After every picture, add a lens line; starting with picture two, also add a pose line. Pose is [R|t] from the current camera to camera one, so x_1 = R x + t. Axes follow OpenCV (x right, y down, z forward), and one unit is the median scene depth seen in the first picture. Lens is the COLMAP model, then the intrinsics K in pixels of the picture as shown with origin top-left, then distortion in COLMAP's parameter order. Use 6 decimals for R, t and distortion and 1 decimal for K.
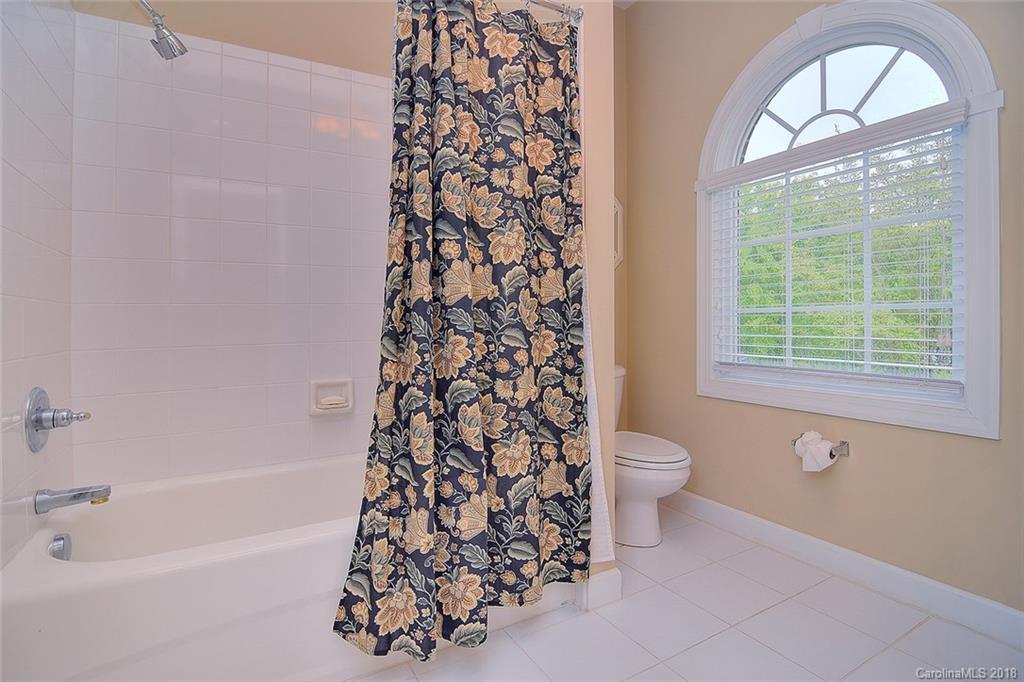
lens RADIAL K [[499.0, 0, 516.8], [0, 499.0, 334.3], [0, 0, 1]] dist [-0.009459, -0.005678]
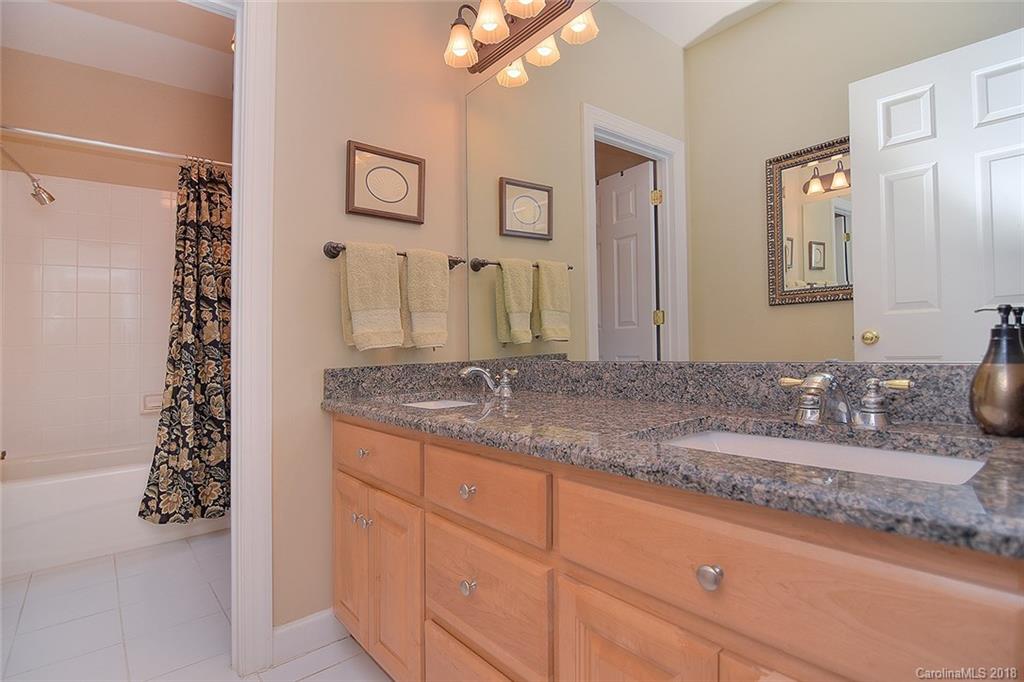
lens RADIAL K [[499.0, 0, 507.1], [0, 499.0, 343.0], [0, 0, 1]] dist [-0.009459, -0.005678]
pose [[0.987864, -0.022992, 0.153612, 0.735338], [0.028902, 0.998921, -0.036349, 0.038914], [-0.152611, 0.040347, 0.987462, -1.093902]]
